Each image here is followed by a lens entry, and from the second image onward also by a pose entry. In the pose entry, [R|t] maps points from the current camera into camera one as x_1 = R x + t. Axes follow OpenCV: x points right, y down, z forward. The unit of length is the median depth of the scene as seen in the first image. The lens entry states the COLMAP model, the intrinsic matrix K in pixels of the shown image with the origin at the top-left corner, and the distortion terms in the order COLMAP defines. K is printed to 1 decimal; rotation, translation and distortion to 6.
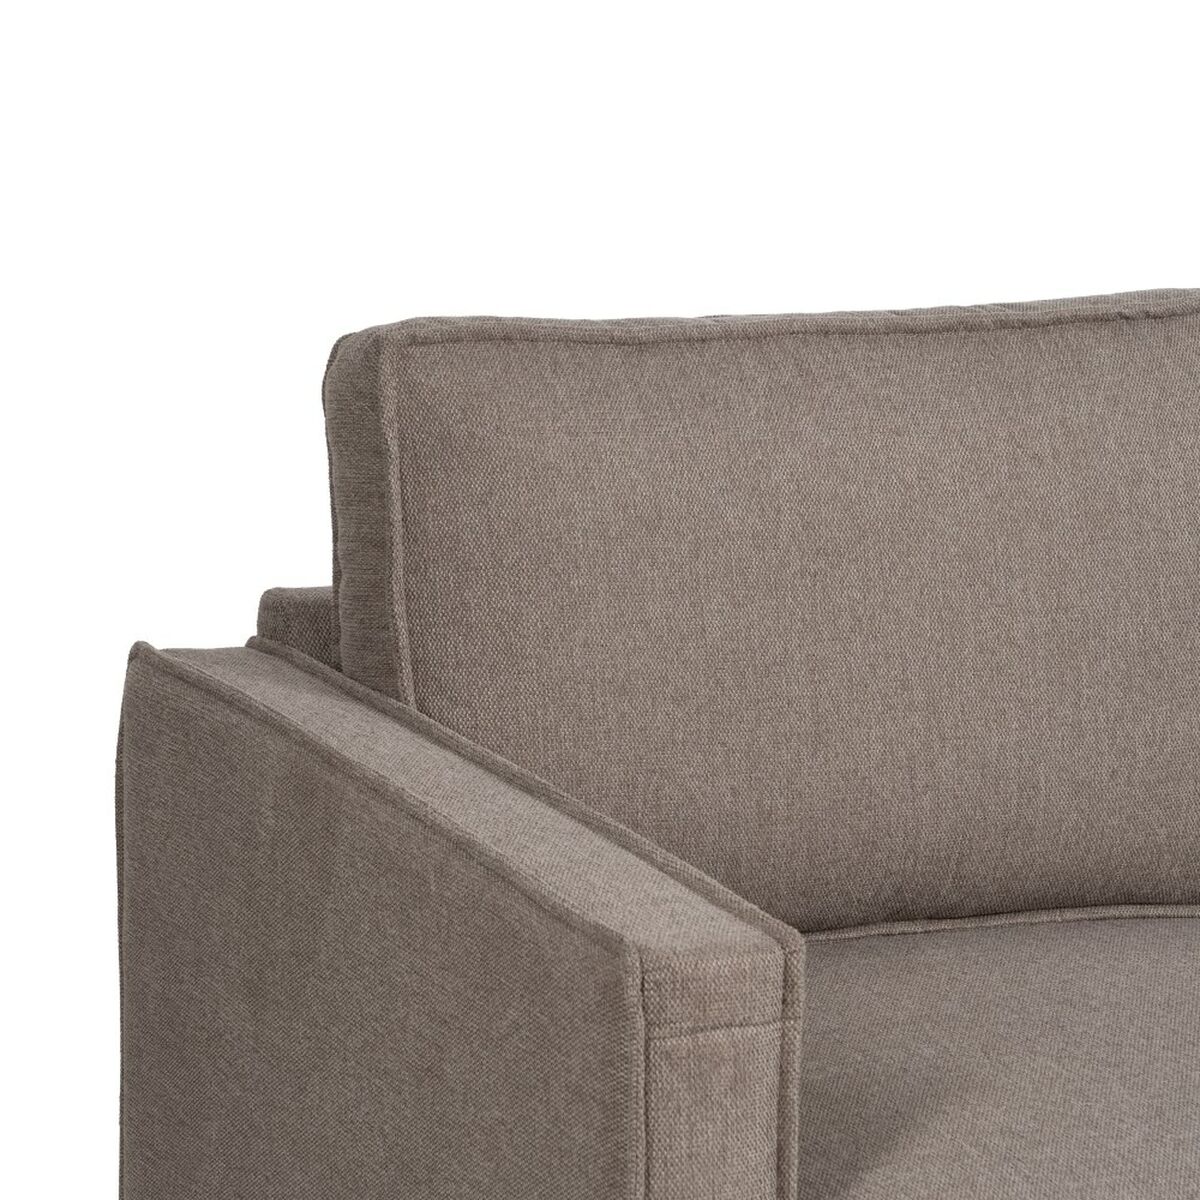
lens RADIAL K [[4513.5, 0, 600.0], [0, 4513.5, 600.0], [0, 0, 1]] dist [-0.322447, 5.616591]
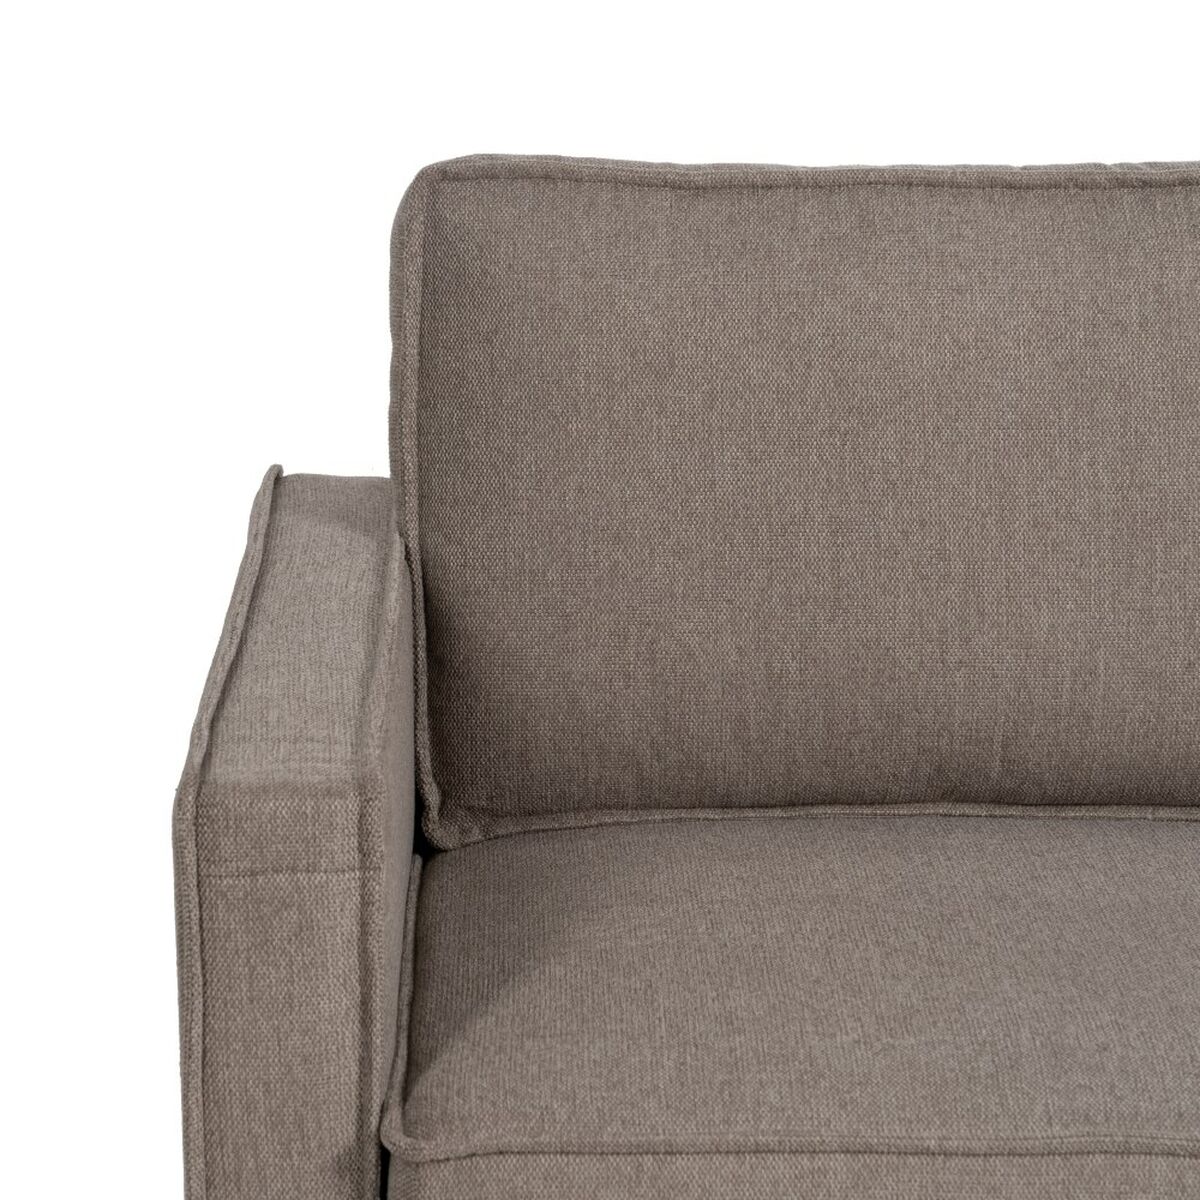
lens RADIAL K [[4247.9, 0, 600.0], [0, 4247.9, 600.0], [0, 0, 1]] dist [-0.018431, -0.482157]
pose [[0.925264, 0.068963, -0.373003, 0.341675], [-0.058220, 0.997502, 0.040006, -0.003426], [0.374830, -0.015300, 0.926967, 0.138816]]
